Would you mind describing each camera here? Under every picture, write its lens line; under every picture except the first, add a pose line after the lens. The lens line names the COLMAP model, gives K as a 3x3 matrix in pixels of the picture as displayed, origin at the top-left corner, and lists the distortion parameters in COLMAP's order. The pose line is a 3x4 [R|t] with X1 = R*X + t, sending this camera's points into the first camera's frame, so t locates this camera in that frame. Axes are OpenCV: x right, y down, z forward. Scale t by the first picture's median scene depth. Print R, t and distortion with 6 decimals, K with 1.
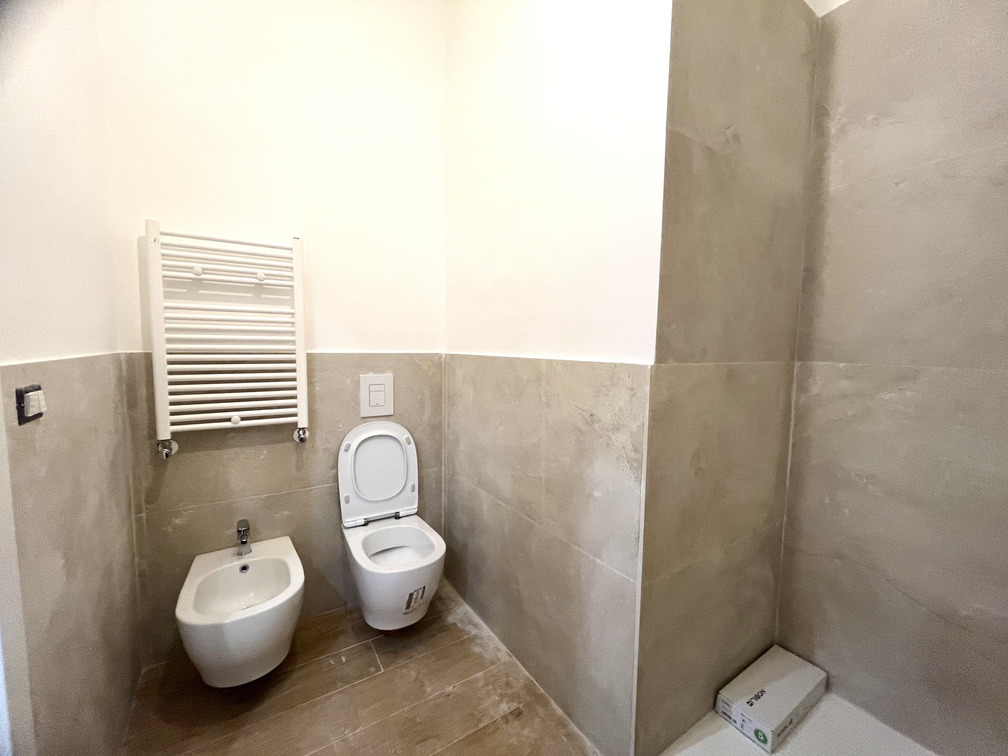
lens RADIAL K [[412.6, 0, 504.0], [0, 412.6, 378.0], [0, 0, 1]] dist [0.001266, 0.000368]
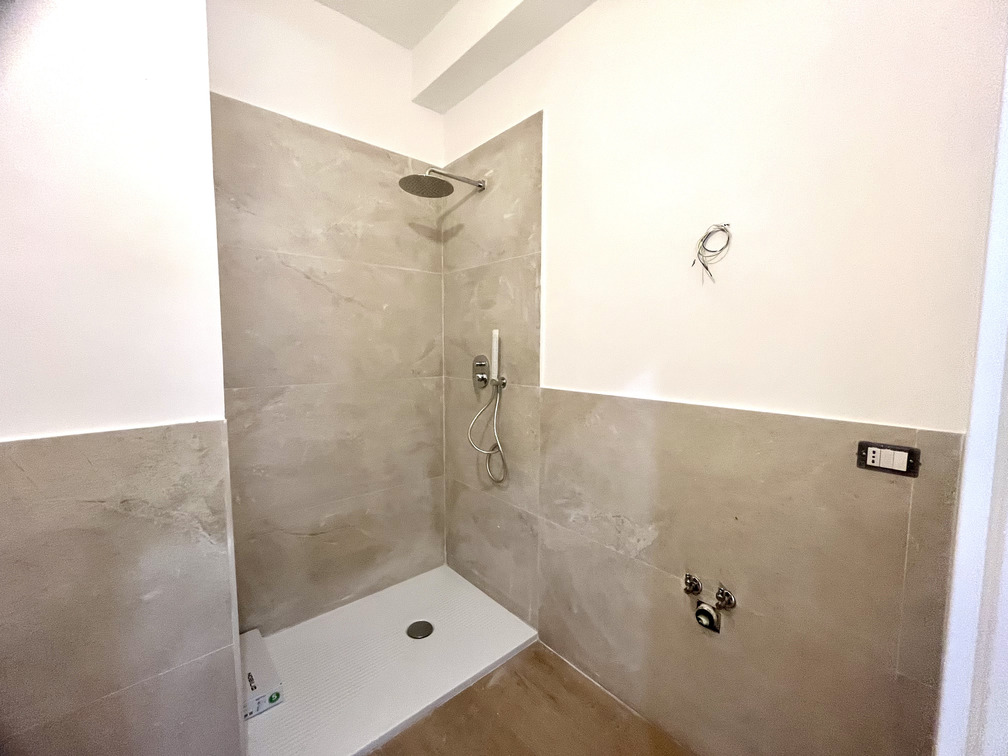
lens RADIAL K [[412.6, 0, 504.0], [0, 412.6, 378.0], [0, 0, 1]] dist [0.001266, 0.000368]
pose [[-0.137183, -0.098551, 0.985631, -0.624863], [0.075378, 0.991115, 0.109590, -0.168900], [-0.987674, 0.089329, -0.128535, 0.418958]]
